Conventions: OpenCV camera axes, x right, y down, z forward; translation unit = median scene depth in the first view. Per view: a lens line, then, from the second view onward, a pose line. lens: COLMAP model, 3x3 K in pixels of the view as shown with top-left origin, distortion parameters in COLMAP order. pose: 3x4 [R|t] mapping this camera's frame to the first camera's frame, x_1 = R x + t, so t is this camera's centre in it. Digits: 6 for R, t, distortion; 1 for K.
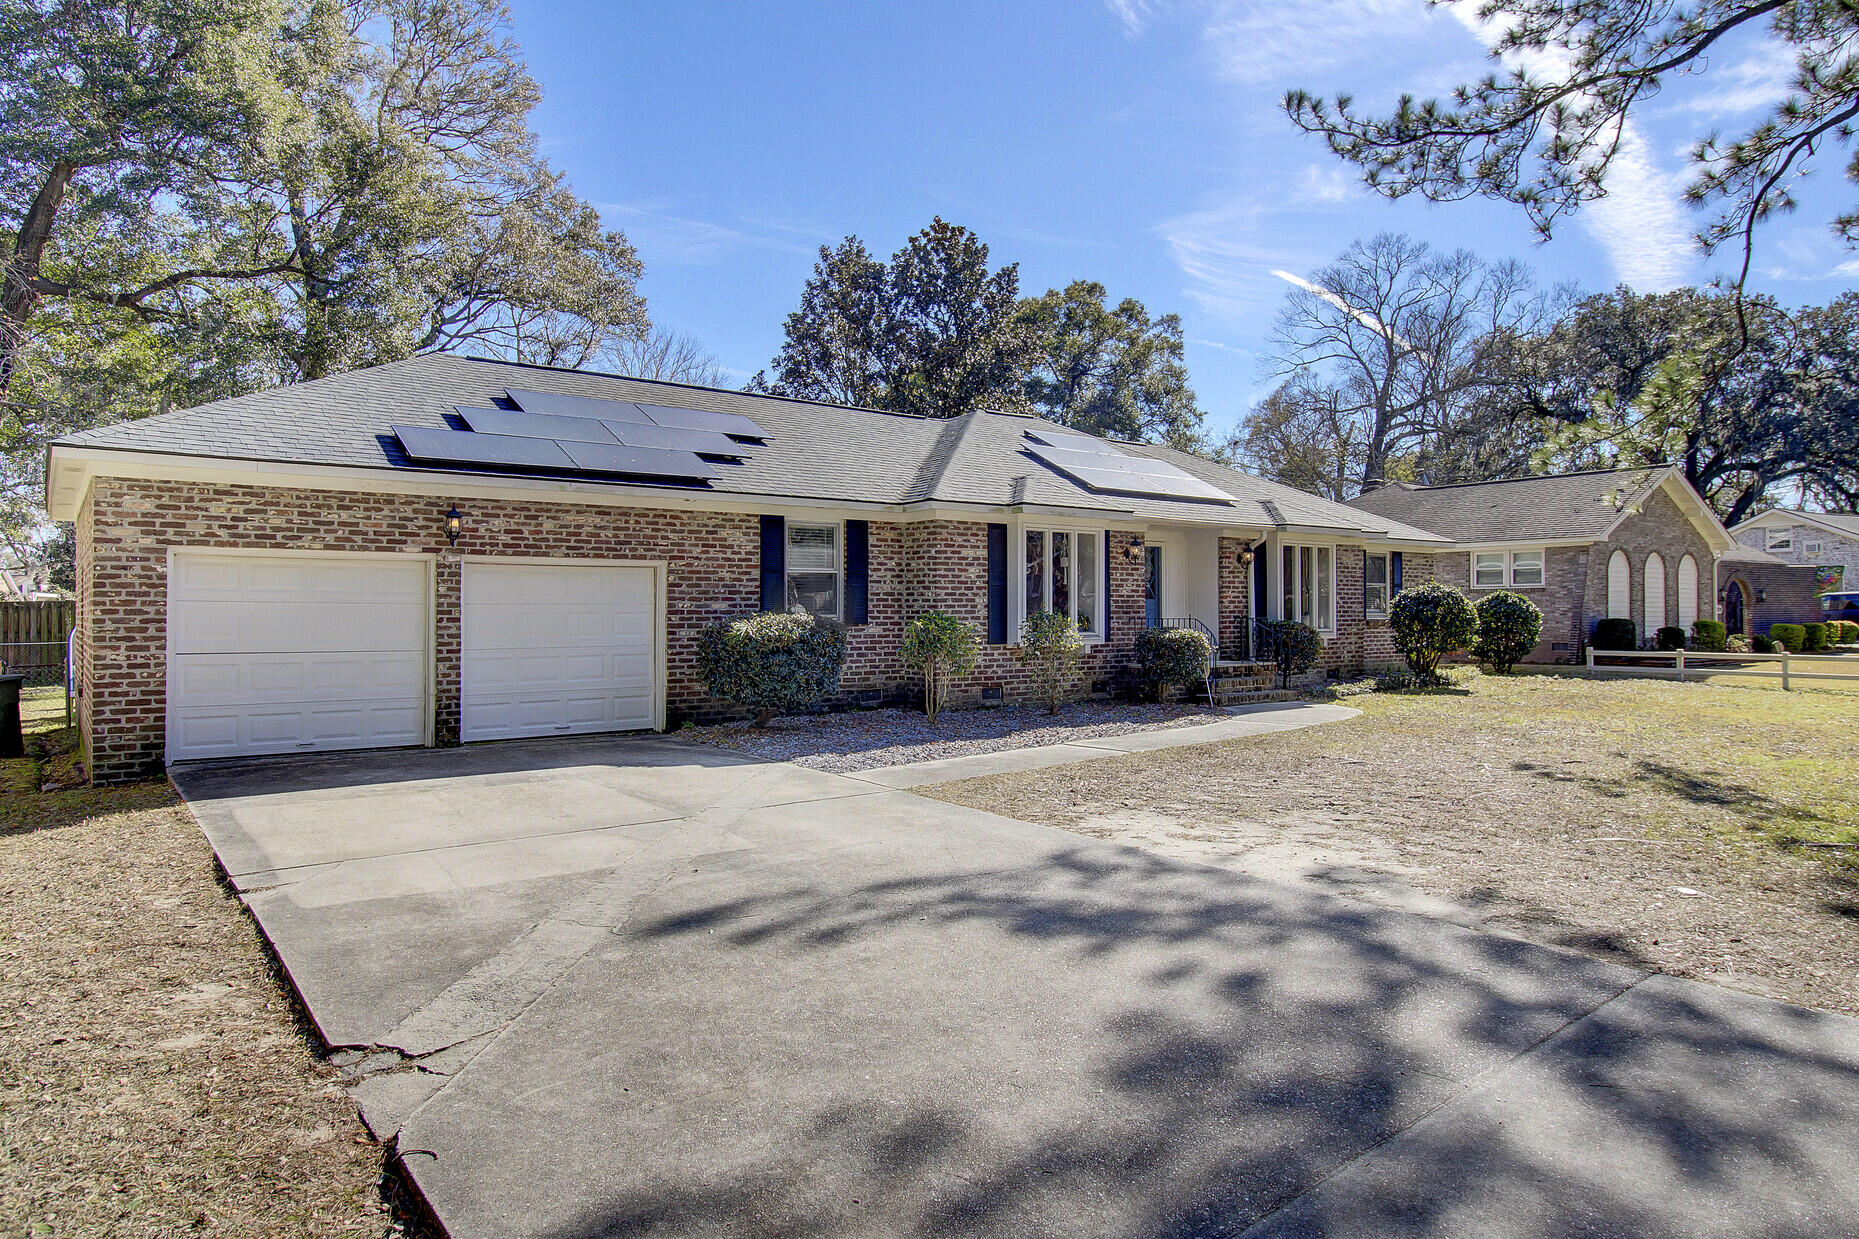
lens RADIAL K [[1185.5, 0, 950.8], [0, 1185.5, 618.3], [0, 0, 1]] dist [-0.000907, -0.003017]
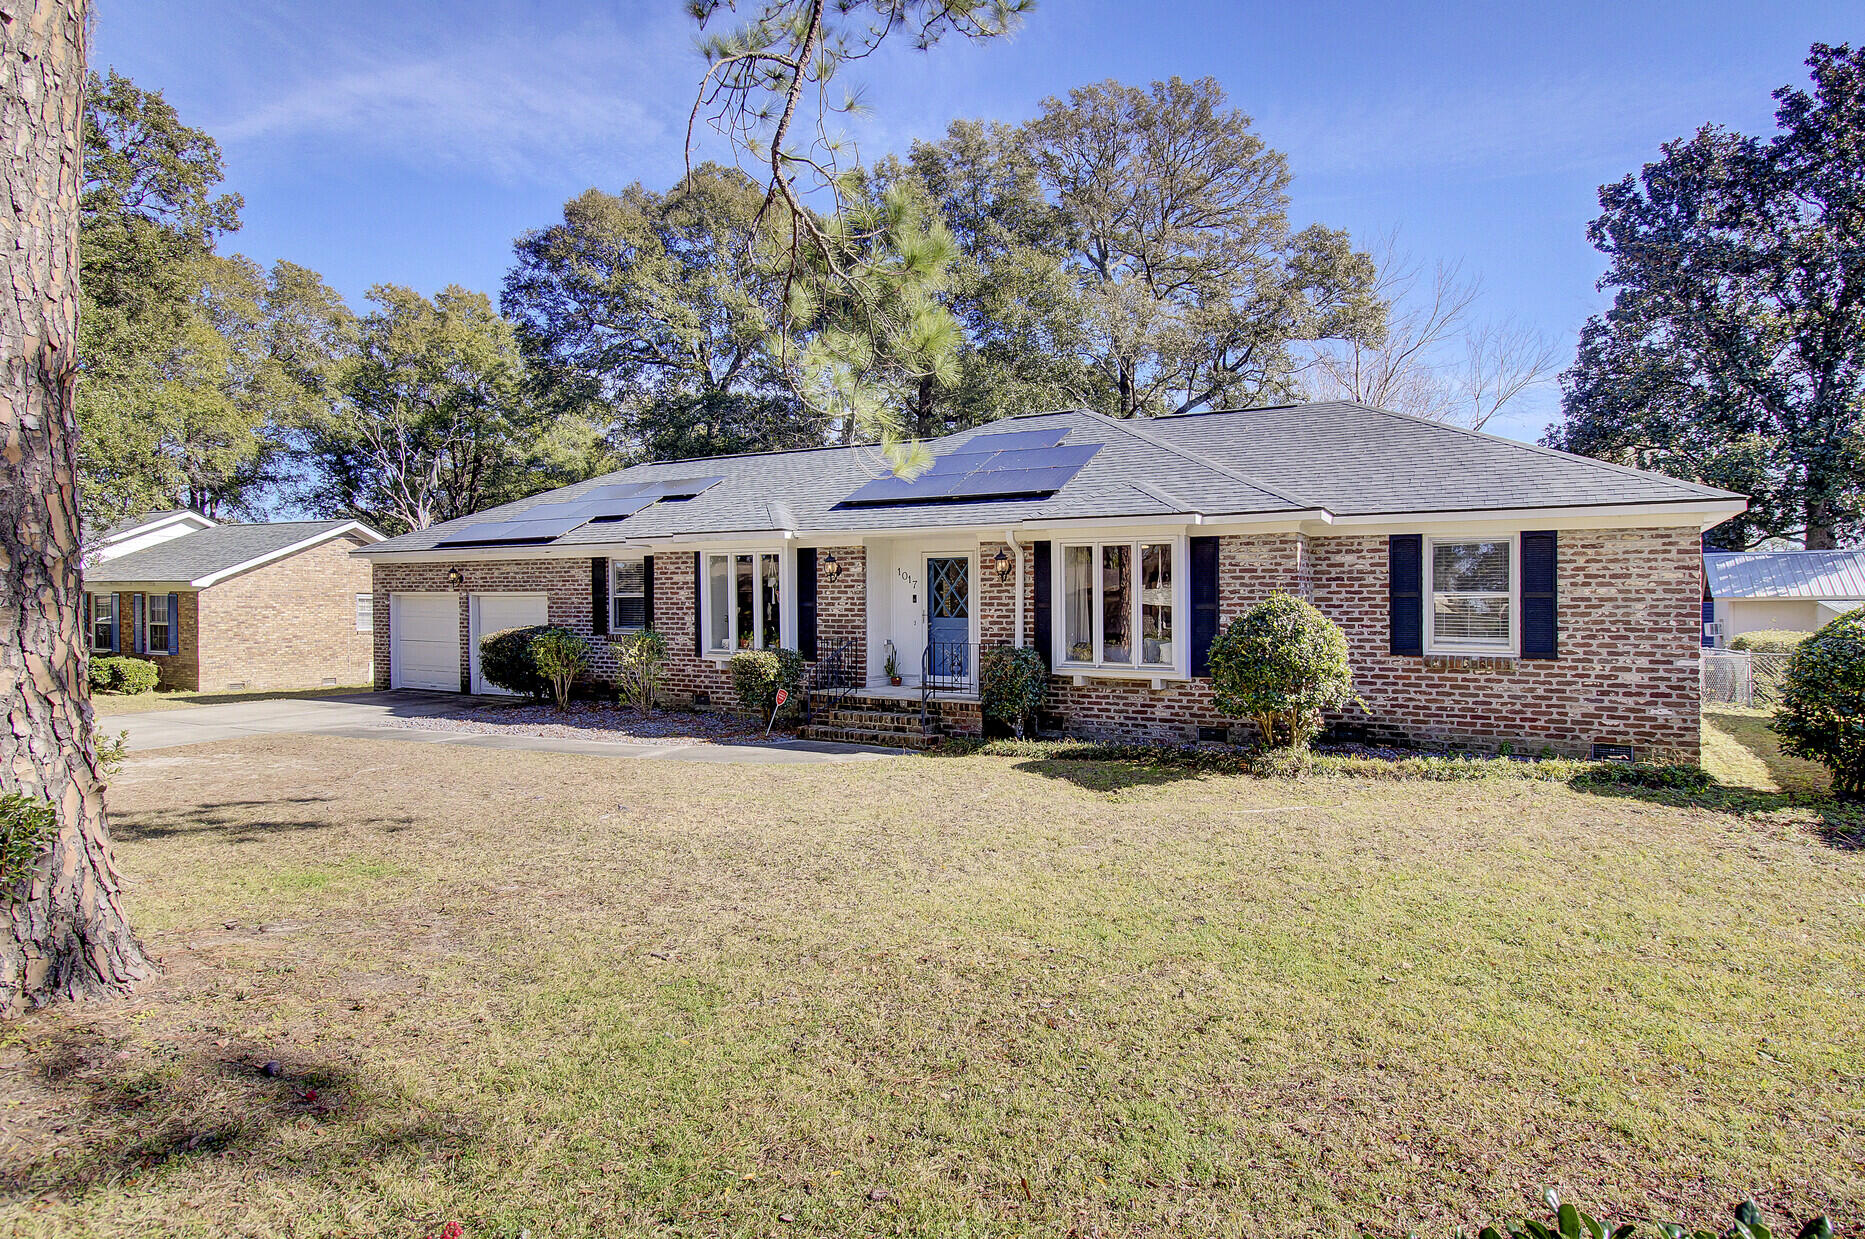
lens RADIAL K [[1051.6, 0, 891.6], [0, 1051.6, 617.5], [0, 0, 1]] dist [0.005866, 0.000397]
pose [[0.329420, 0.007360, -0.944155, 1.044492], [-0.015447, 0.999878, 0.002405, -0.021354], [0.944057, 0.013793, 0.329493, 0.831616]]
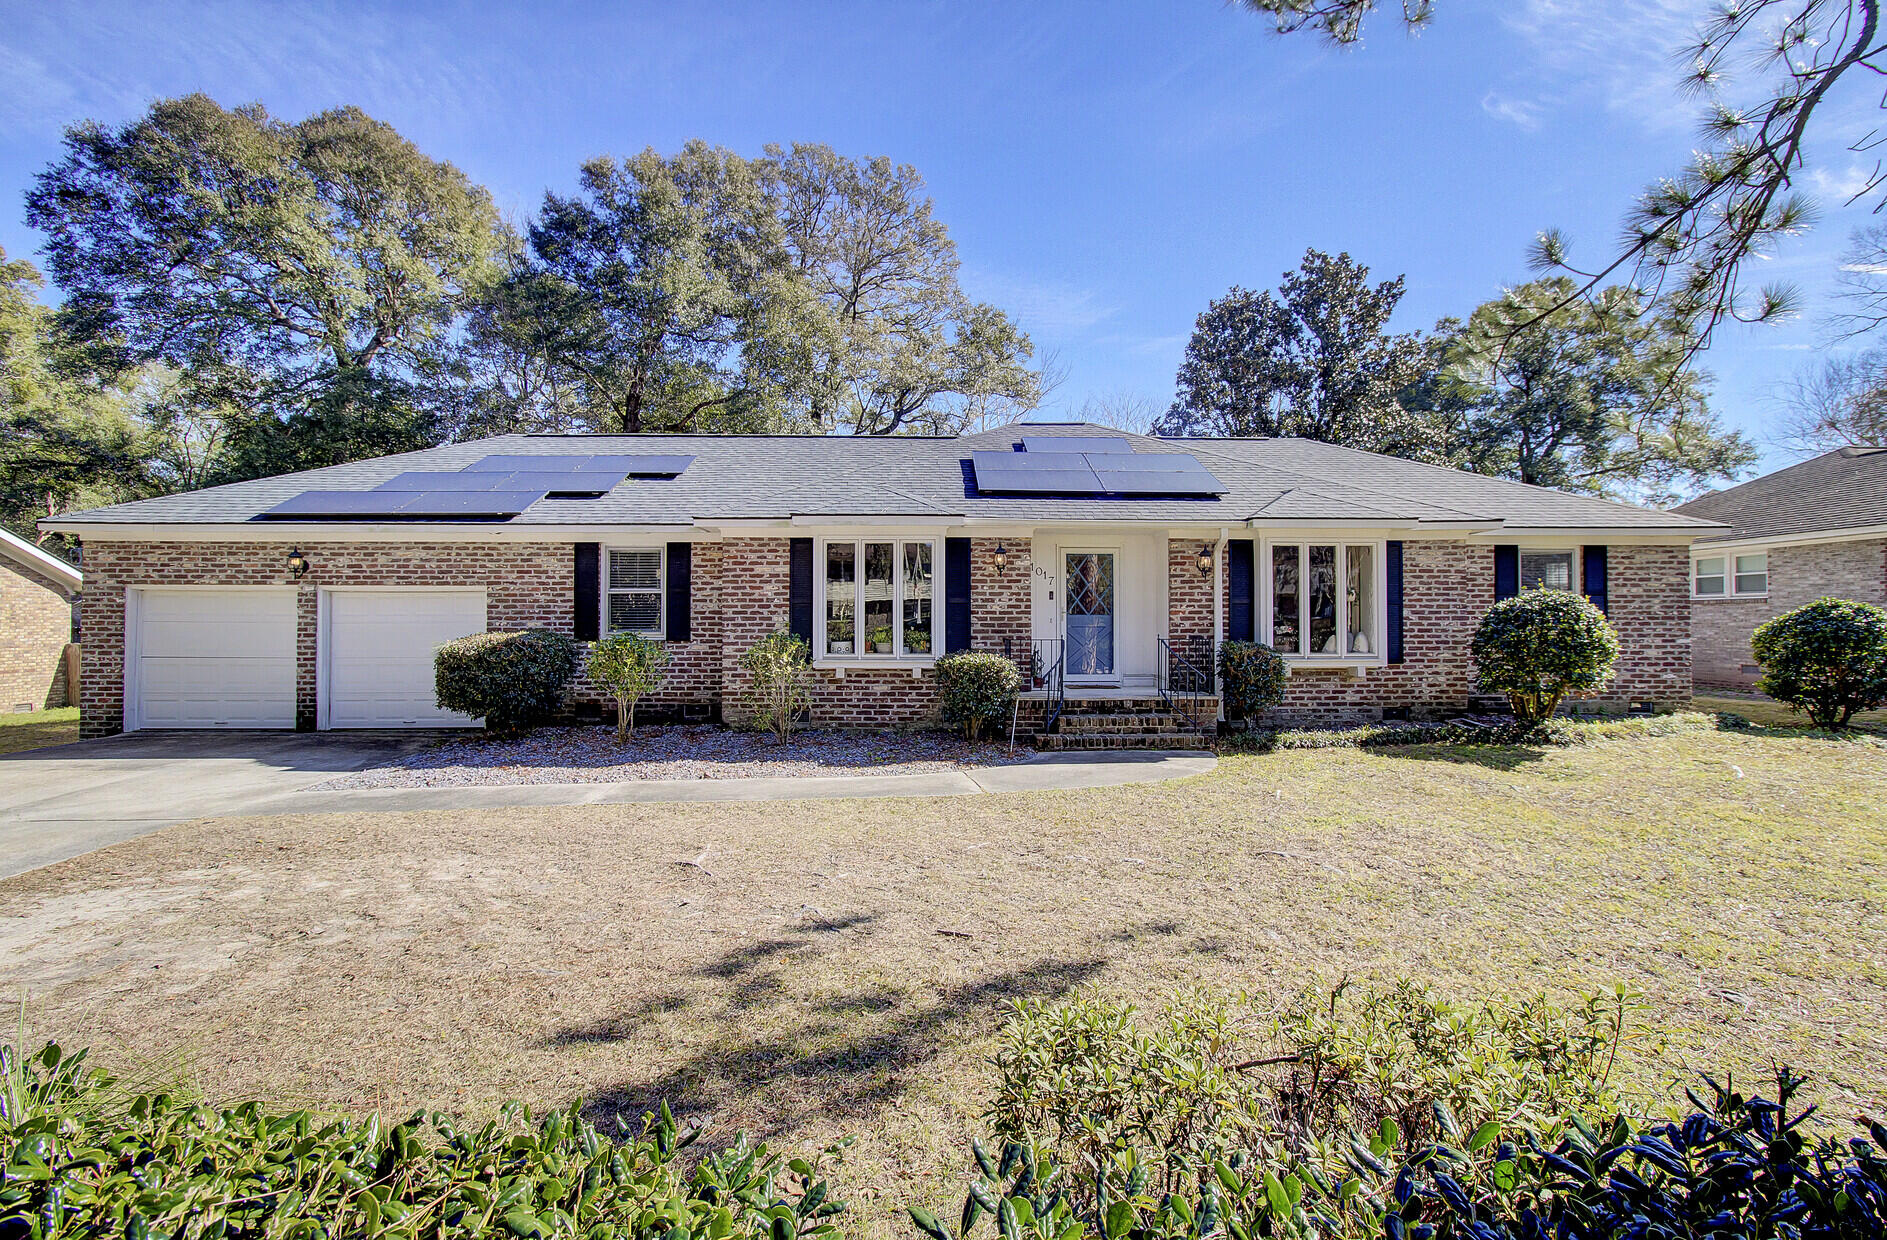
lens RADIAL K [[891.3, 0, 941.2], [0, 891.3, 591.4], [0, 0, 1]] dist [0.000910, -0.000078]
pose [[0.792140, -0.020362, -0.609999, 0.561952], [-0.004836, 0.999203, -0.039633, -0.008832], [0.610320, 0.034345, 0.791410, 0.492987]]
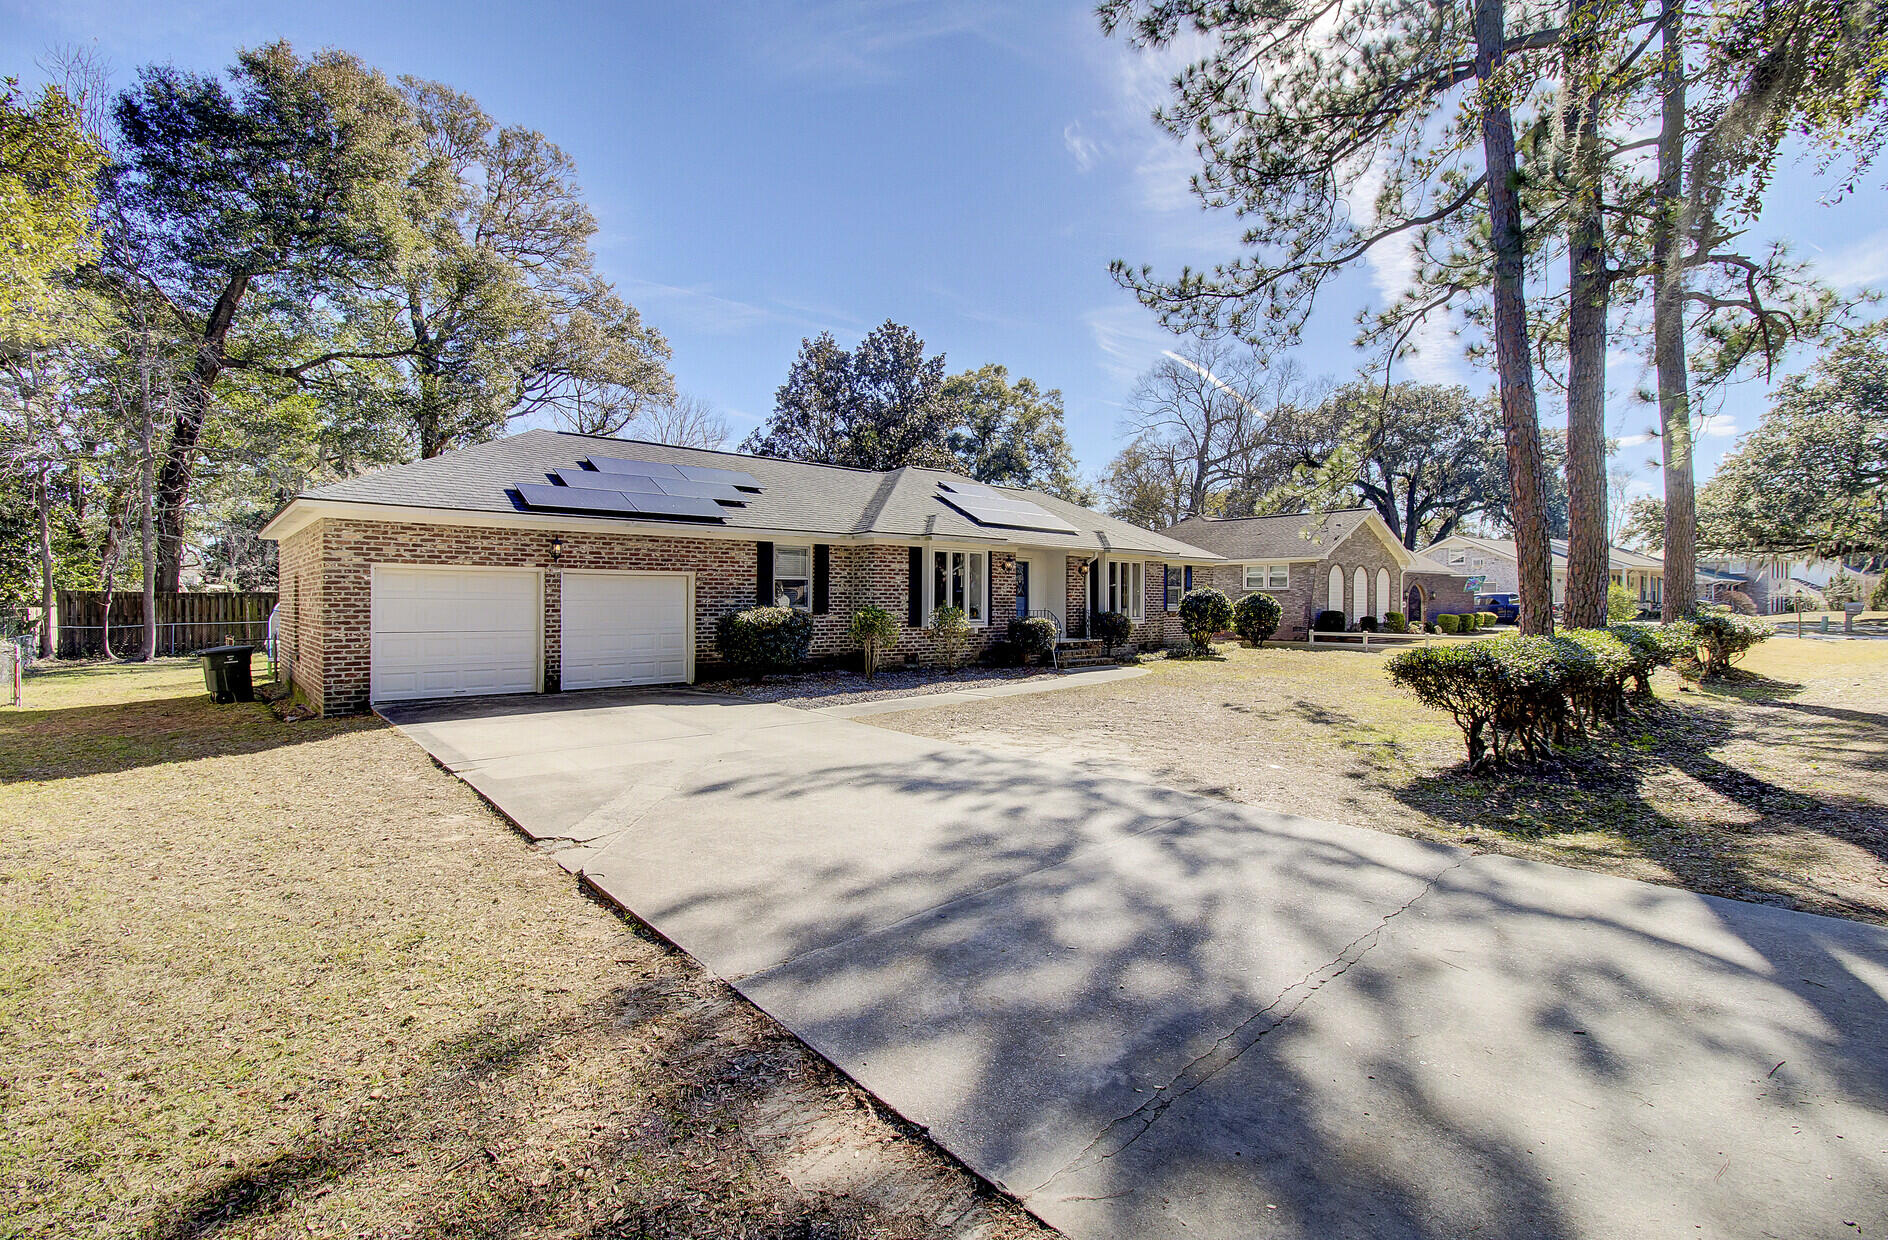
lens RADIAL K [[874.9, 0, 947.5], [0, 874.9, 618.3], [0, 0, 1]] dist [-0.035782, 0.040715]
pose [[0.998416, 0.003836, 0.056124, 0.017589], [-0.004632, 0.999890, 0.014064, -0.005454], [-0.056064, -0.014302, 0.998325, -0.116073]]
